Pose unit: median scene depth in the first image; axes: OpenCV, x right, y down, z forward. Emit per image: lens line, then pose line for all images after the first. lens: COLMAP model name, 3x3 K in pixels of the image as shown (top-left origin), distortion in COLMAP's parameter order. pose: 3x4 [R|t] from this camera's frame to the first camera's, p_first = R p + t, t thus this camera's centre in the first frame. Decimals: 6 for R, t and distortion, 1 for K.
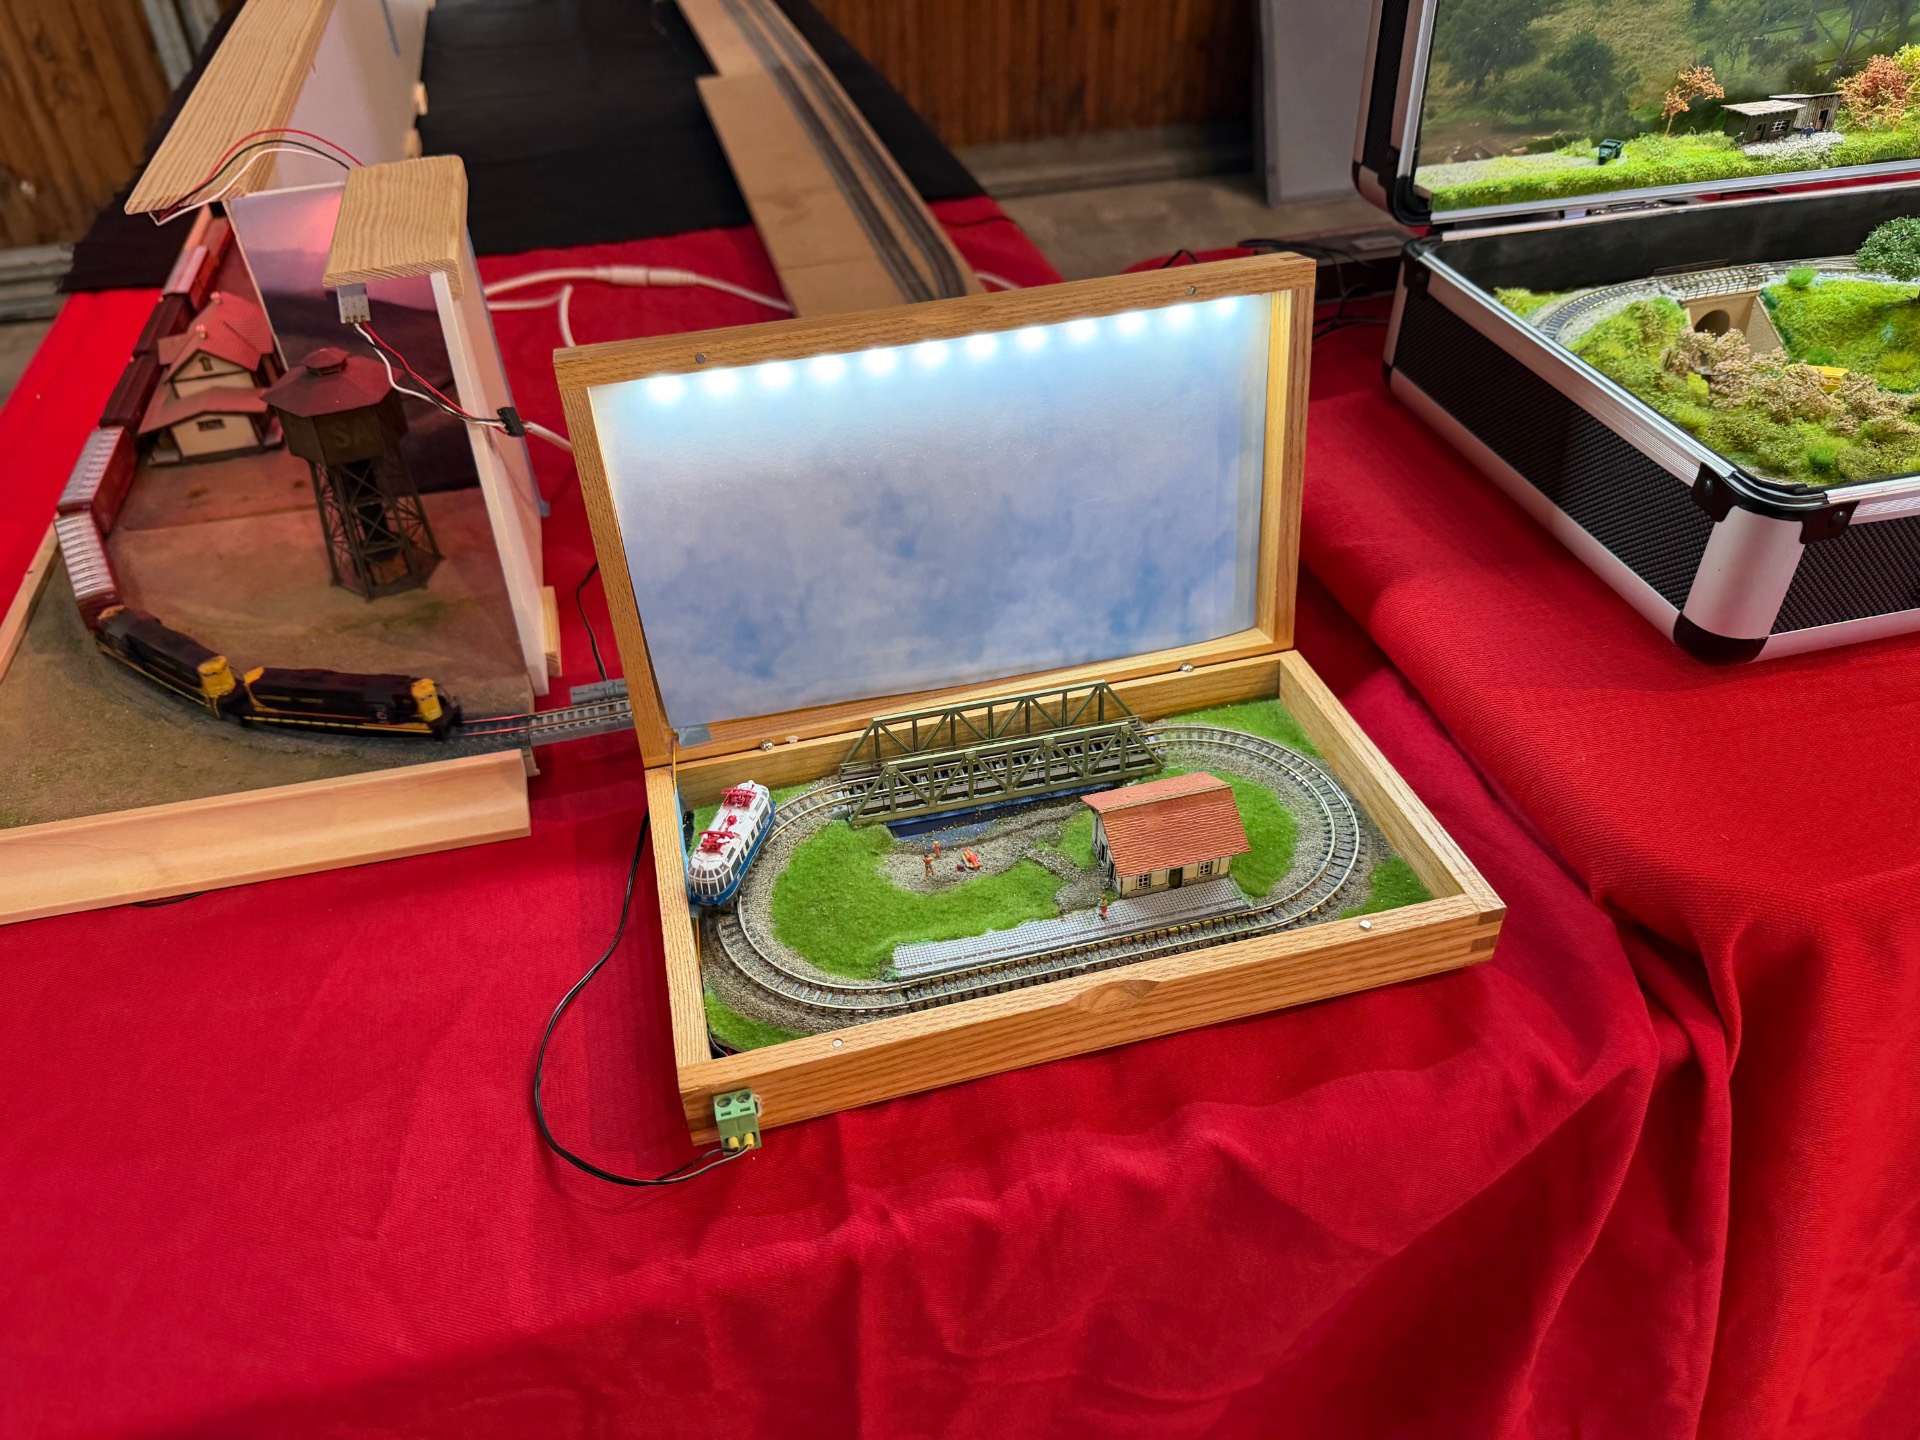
lens RADIAL K [[1405.8, 0, 960.0], [0, 1405.8, 720.0], [0, 0, 1]] dist [0.011261, -0.009891]
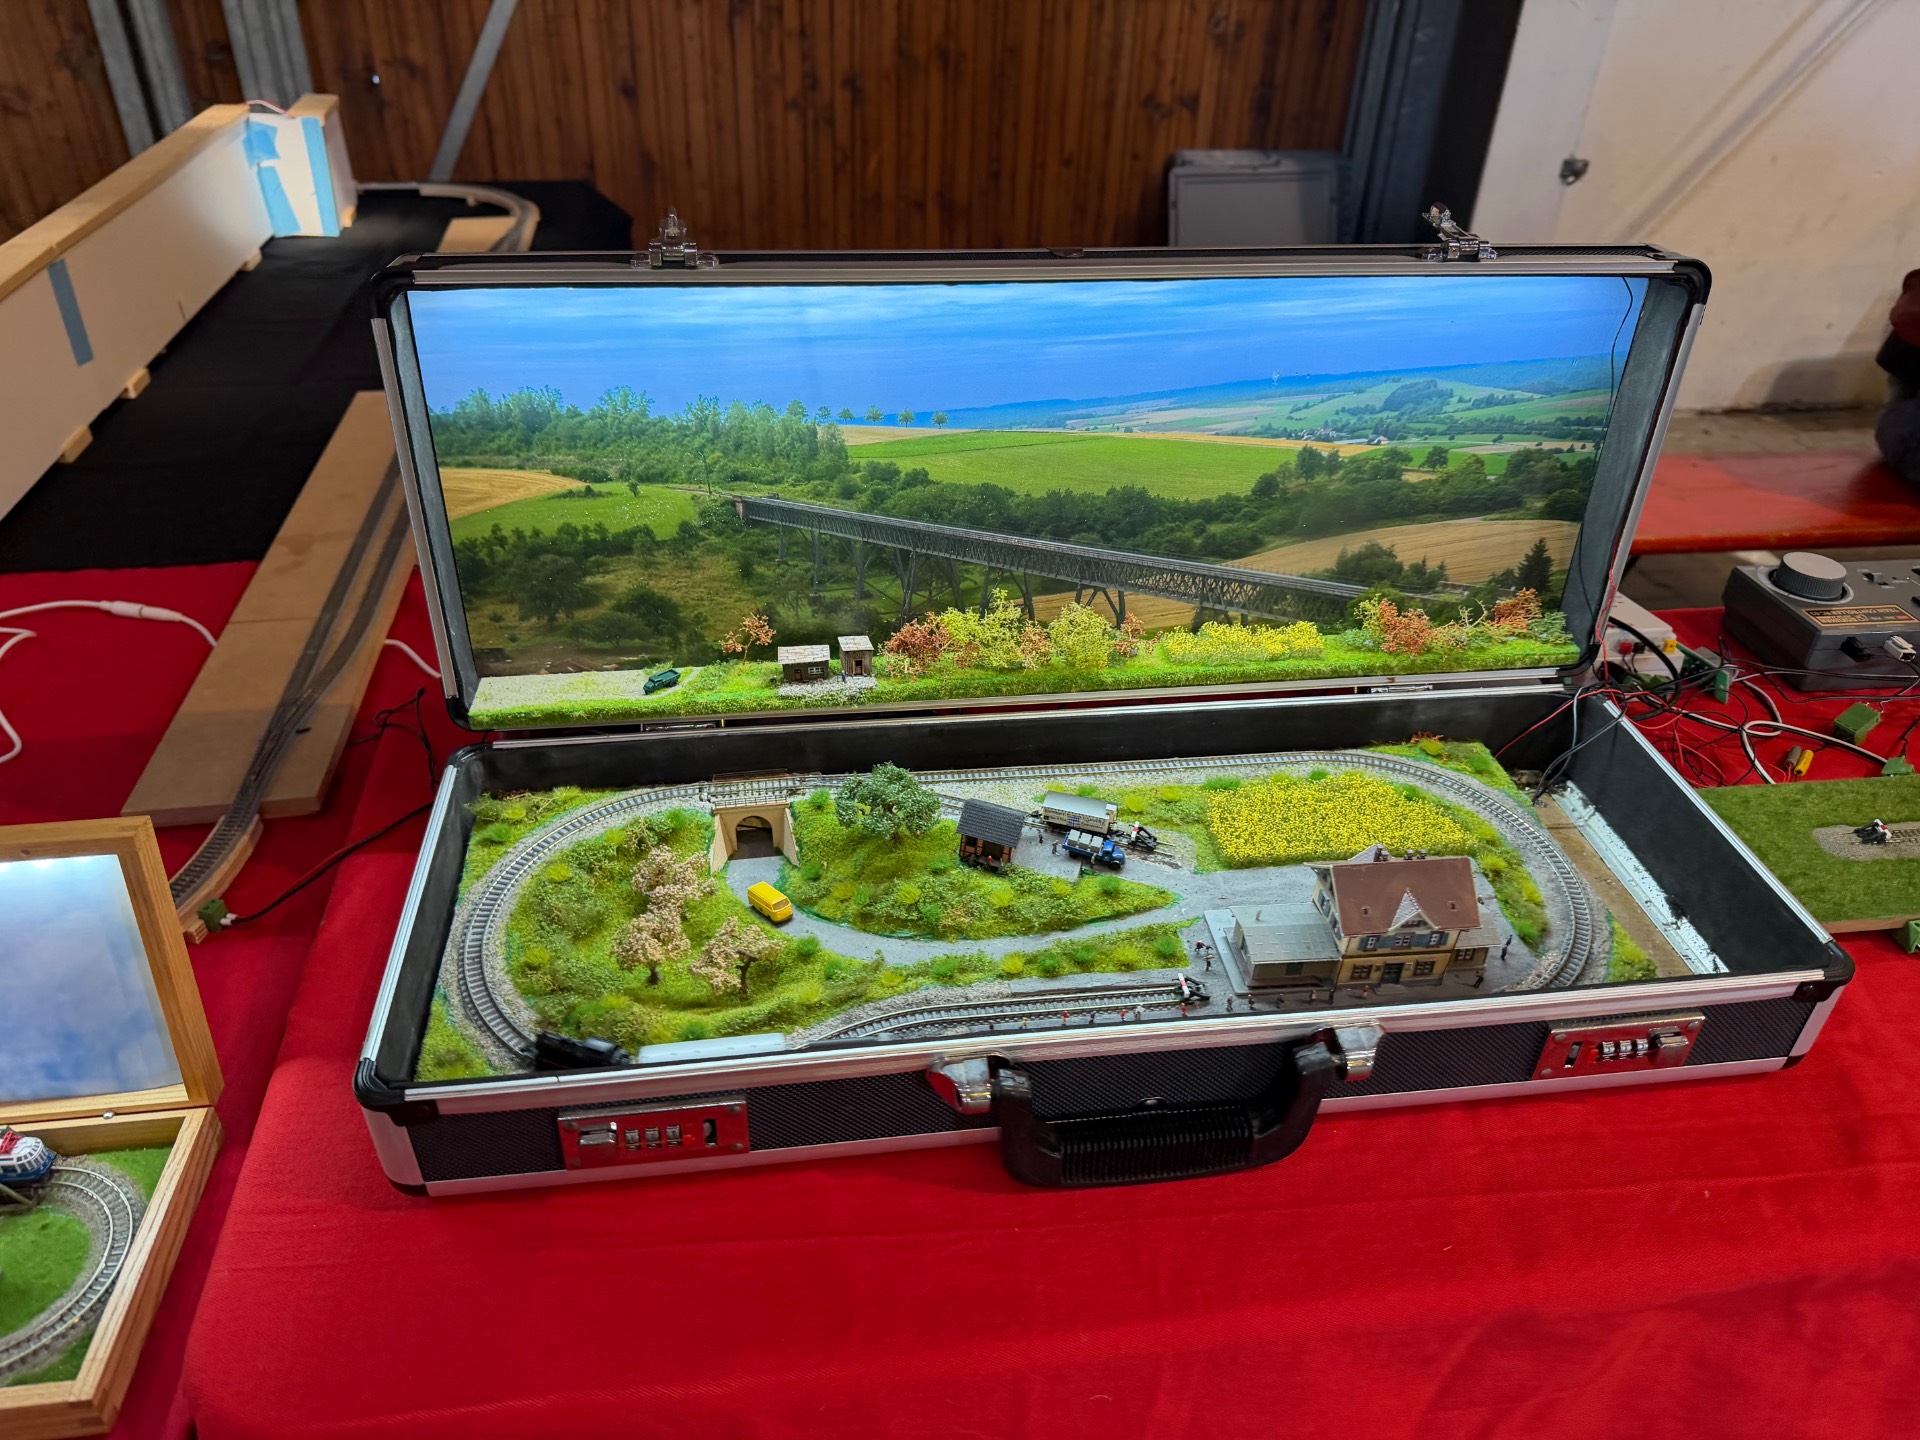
lens RADIAL K [[1405.8, 0, 960.0], [0, 1405.8, 720.0], [0, 0, 1]] dist [0.011261, -0.009891]
pose [[0.993509, 0.100209, -0.053834, 0.774308], [-0.104683, 0.990606, -0.087982, -0.288311], [0.044511, 0.093046, 0.994666, -0.181467]]
